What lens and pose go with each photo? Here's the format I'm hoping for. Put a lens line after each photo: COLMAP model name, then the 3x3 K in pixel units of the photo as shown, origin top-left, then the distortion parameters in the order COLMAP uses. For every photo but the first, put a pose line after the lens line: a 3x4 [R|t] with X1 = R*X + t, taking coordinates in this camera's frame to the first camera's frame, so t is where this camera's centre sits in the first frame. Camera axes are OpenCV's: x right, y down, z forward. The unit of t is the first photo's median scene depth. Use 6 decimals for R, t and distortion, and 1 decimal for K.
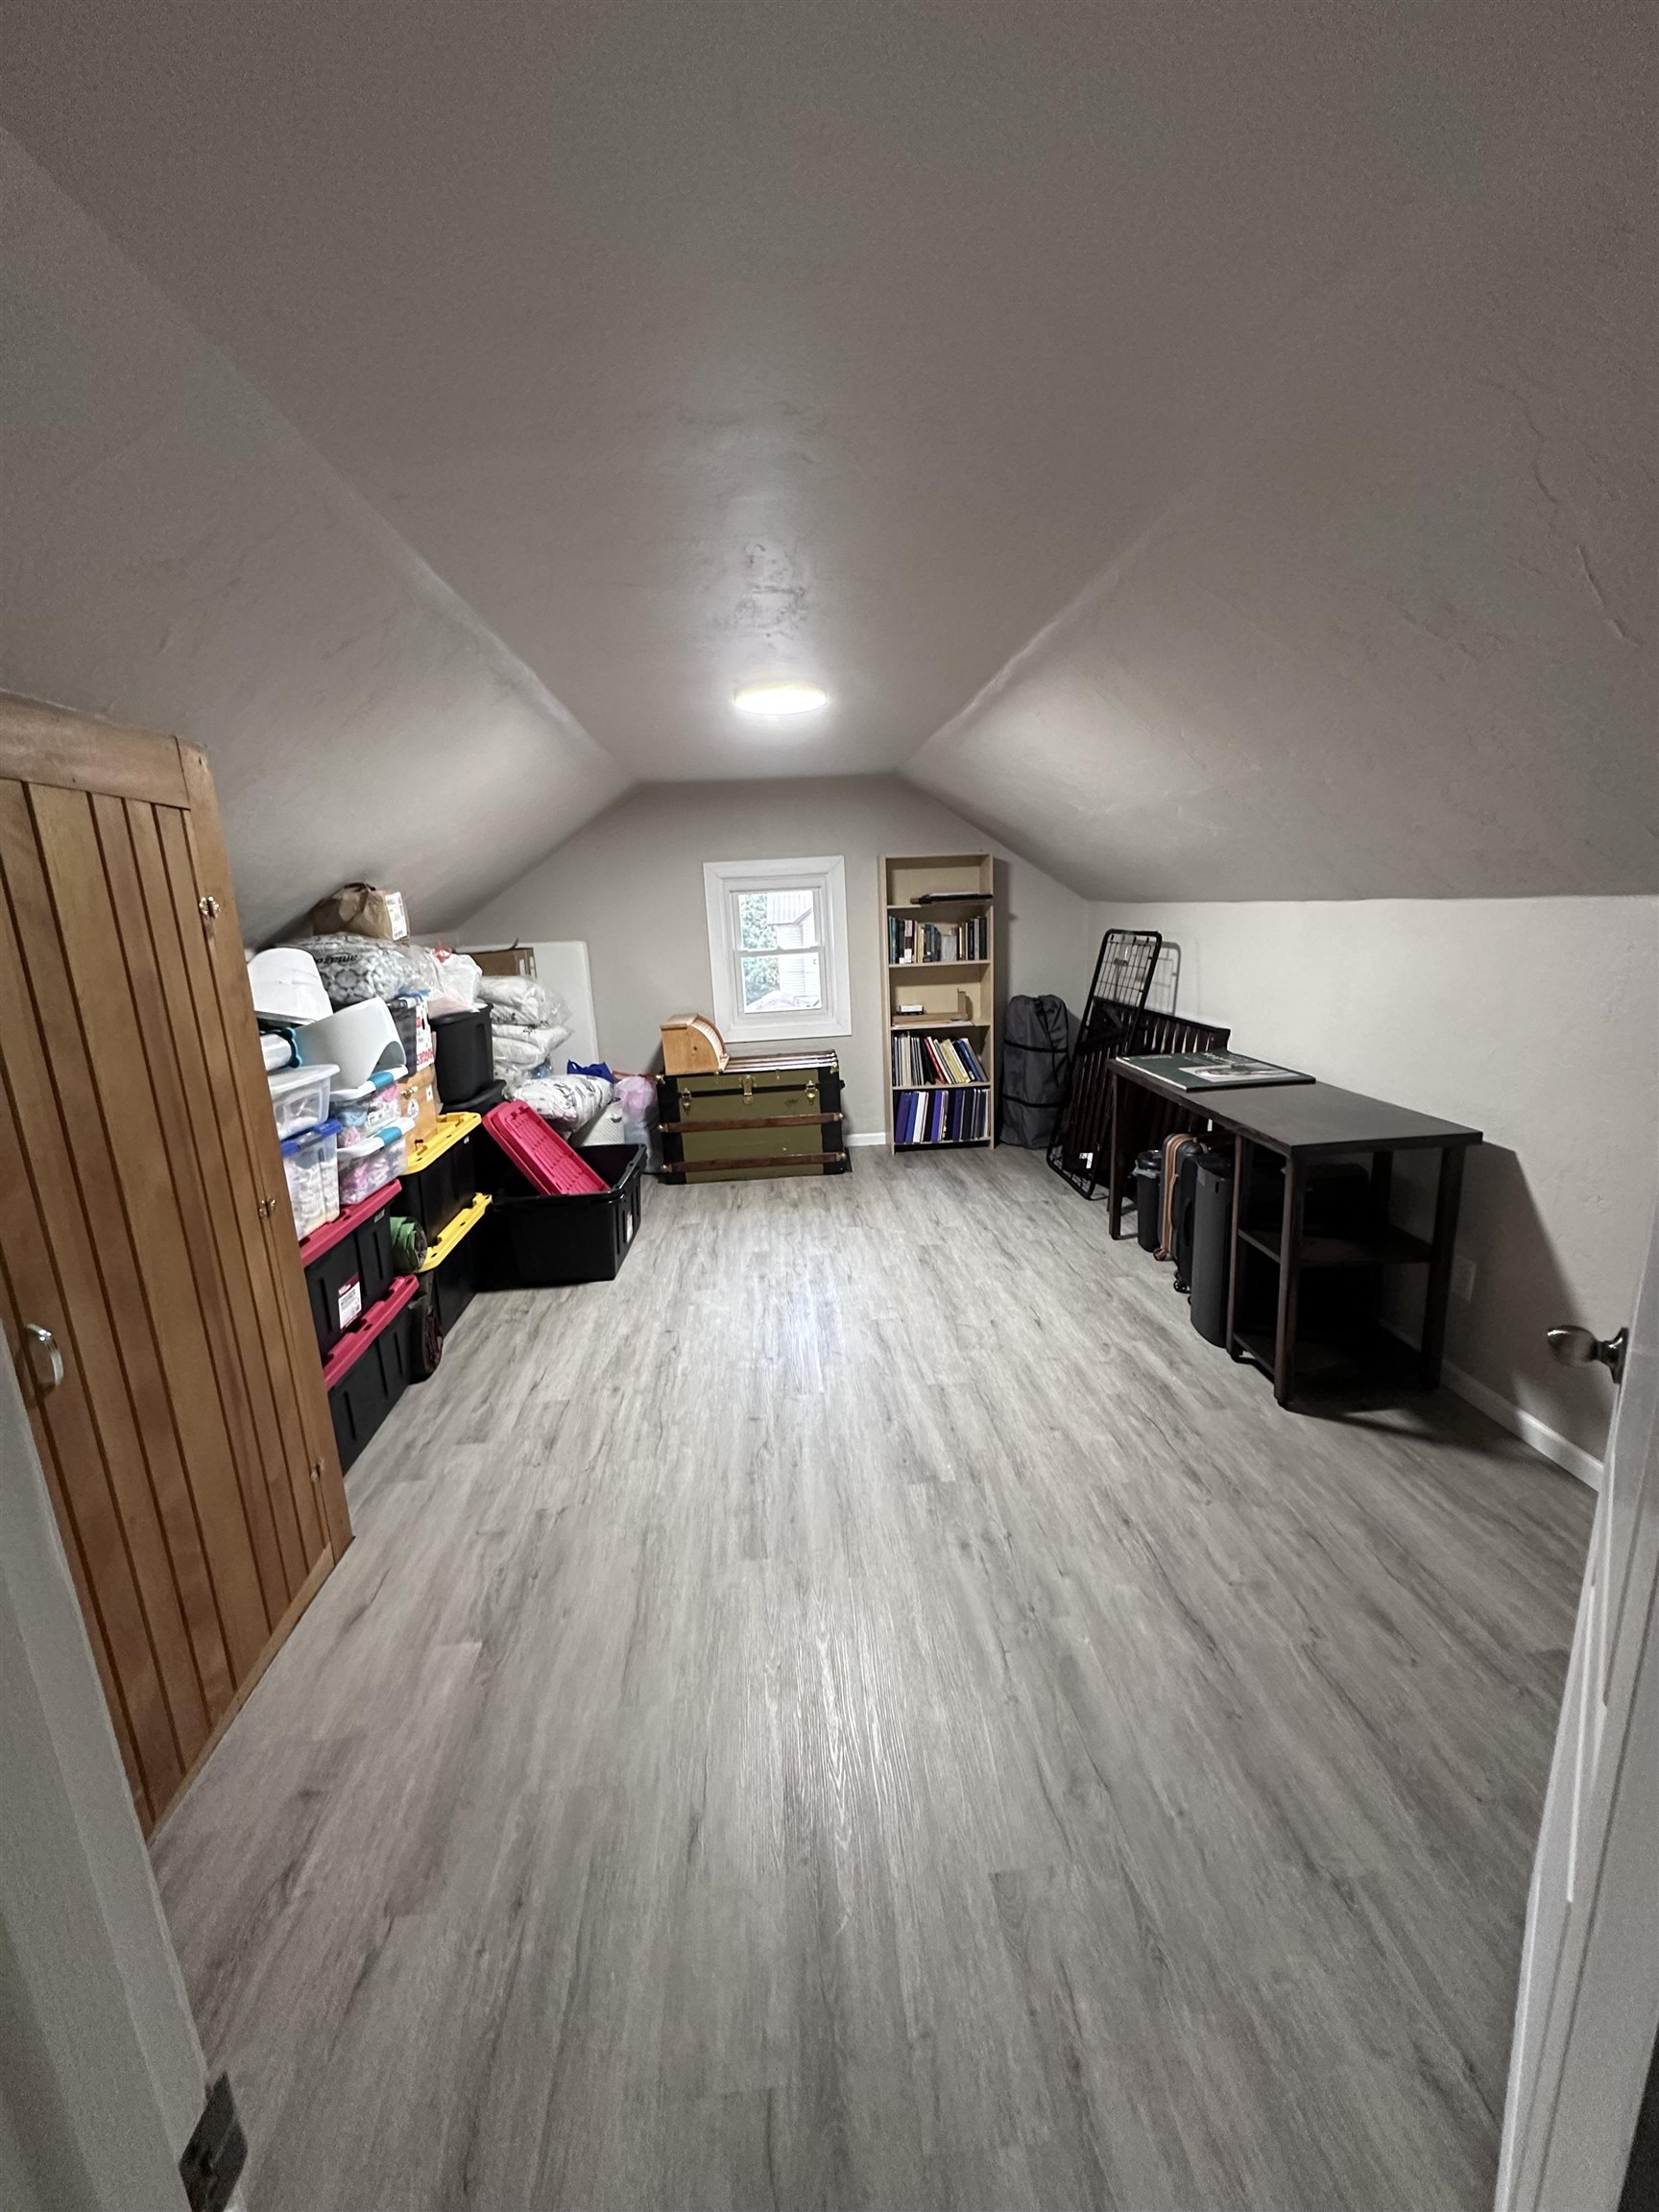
lens RADIAL K [[885.2, 0, 822.4], [0, 885.2, 1091.7], [0, 0, 1]] dist [-0.005348, 0.001307]
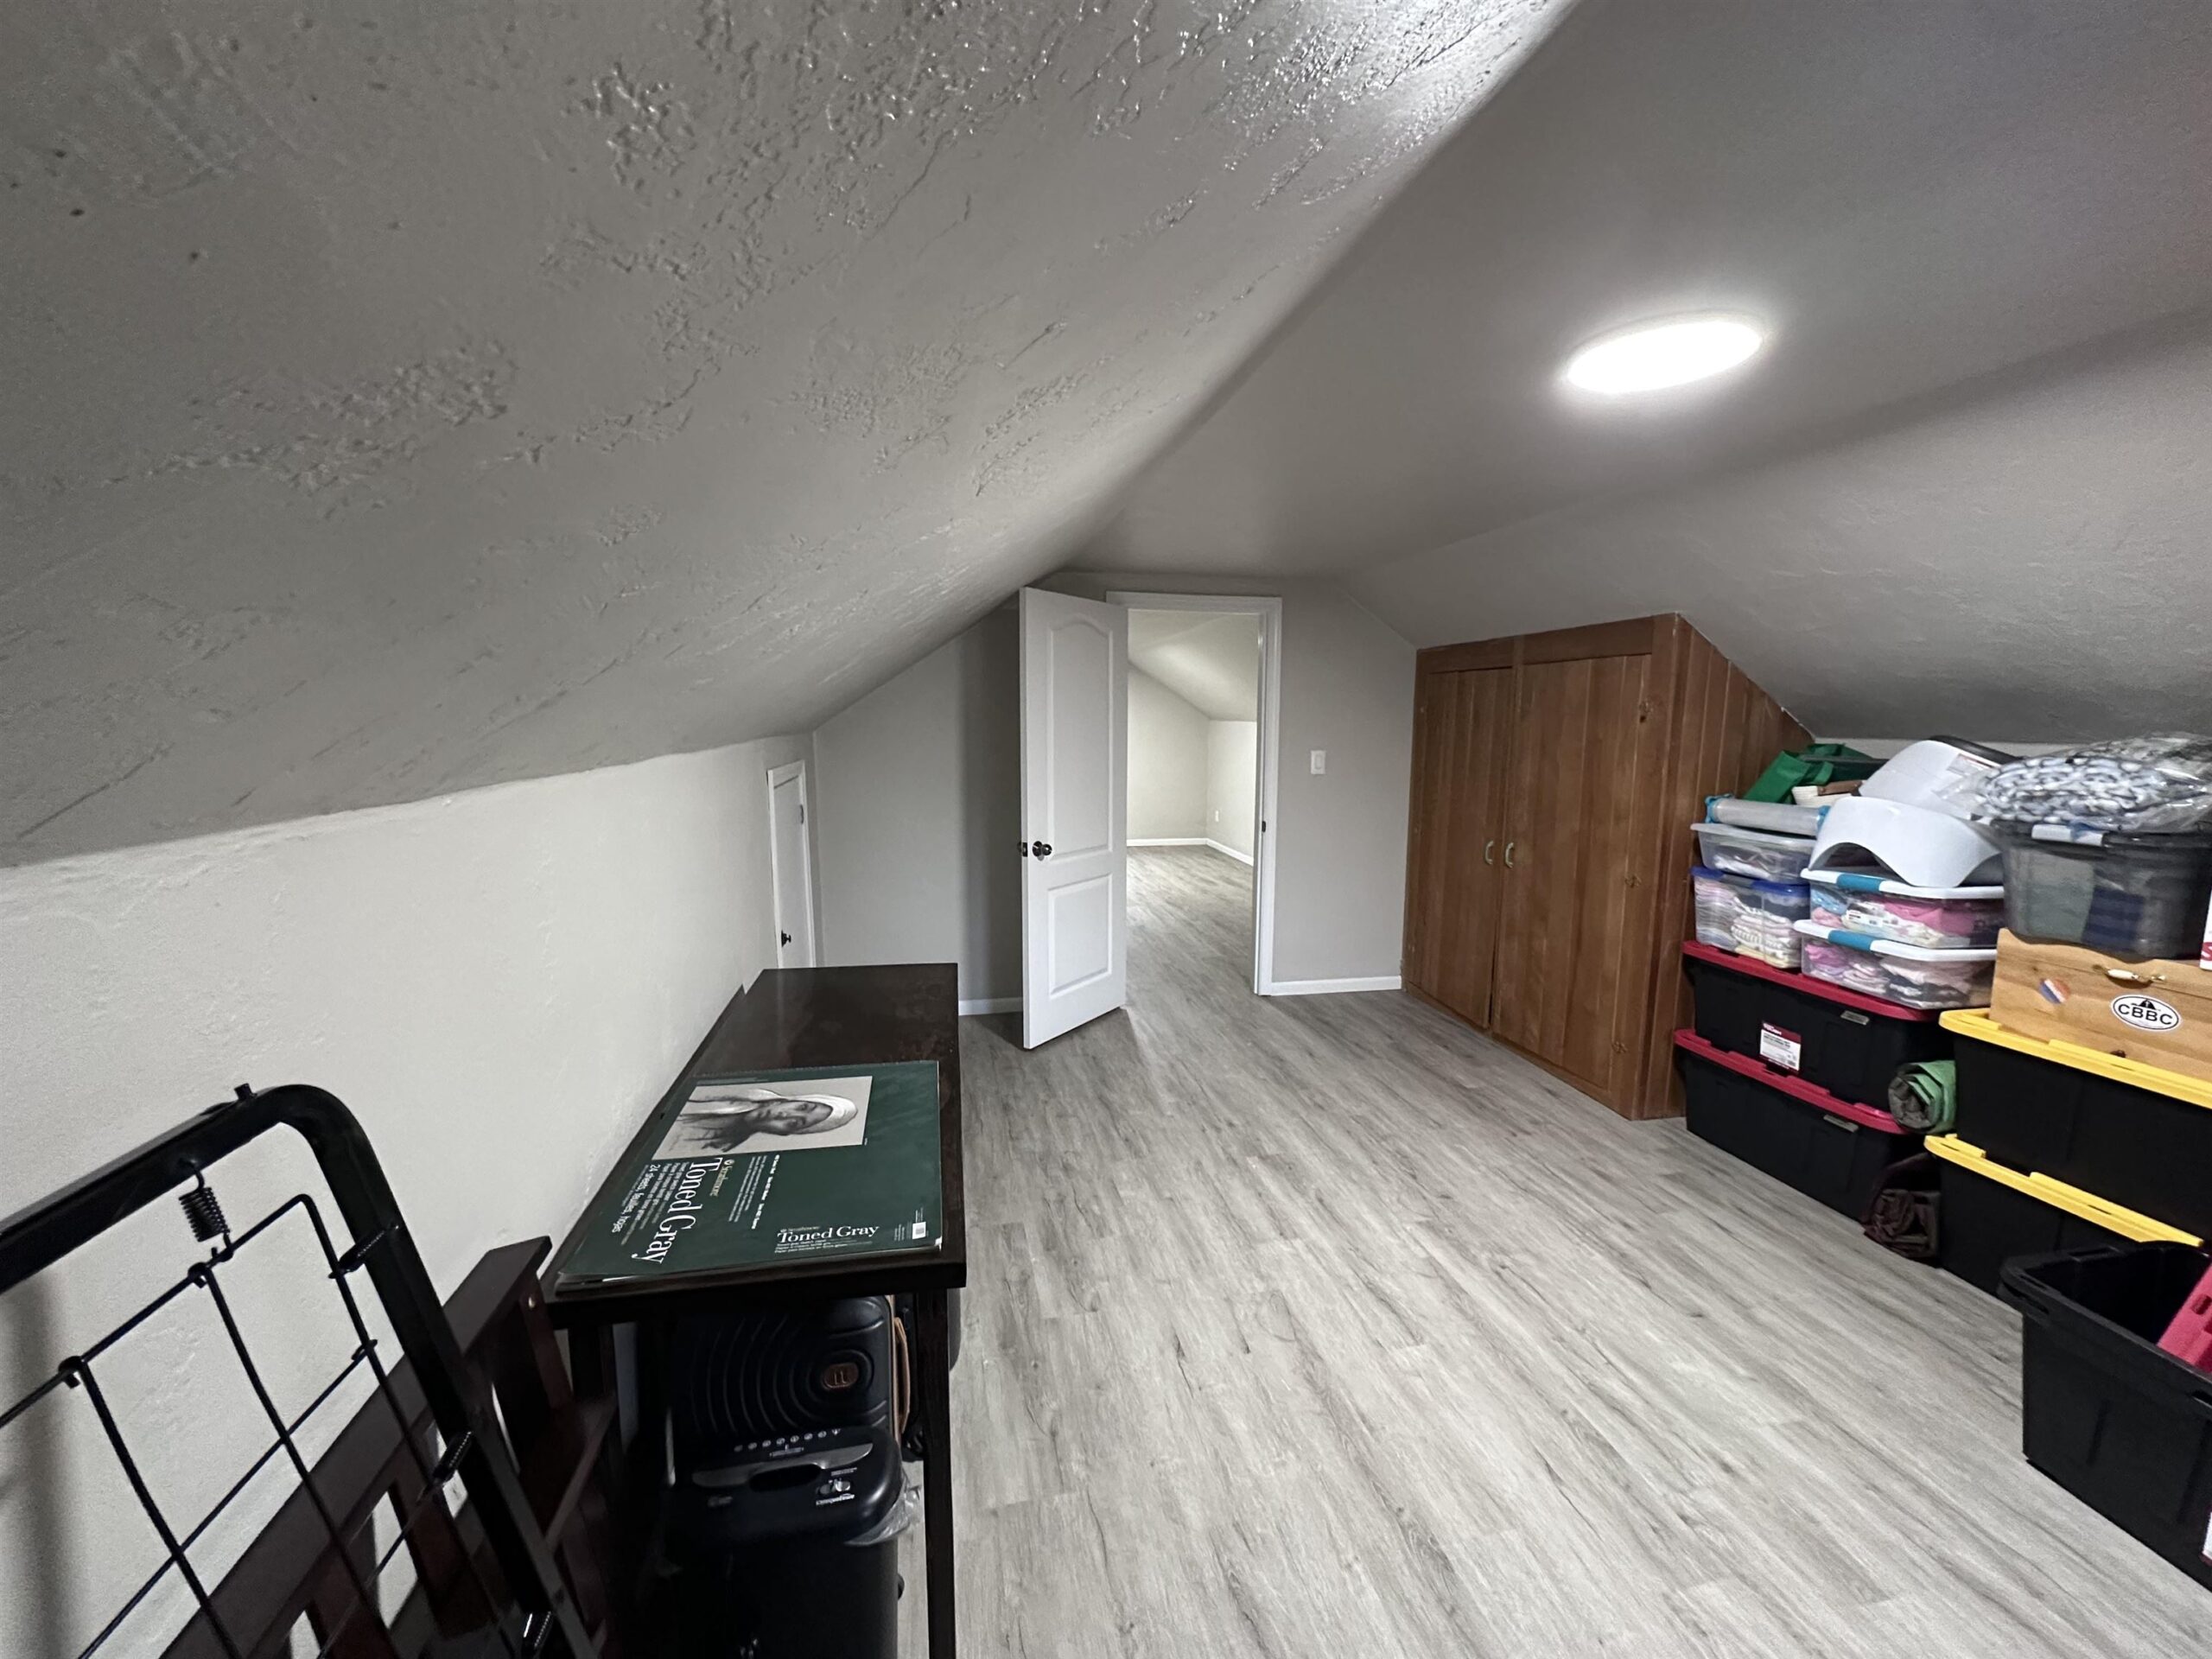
lens RADIAL K [[885.2, 0, 1113.4], [0, 885.2, 840.0], [0, 0, 1]] dist [-0.005348, 0.001307]
pose [[-0.988987, 0.064336, -0.133288, 0.424254], [0.014667, 0.938748, 0.344293, -0.394990], [0.147274, 0.338547, -0.929353, 1.759449]]
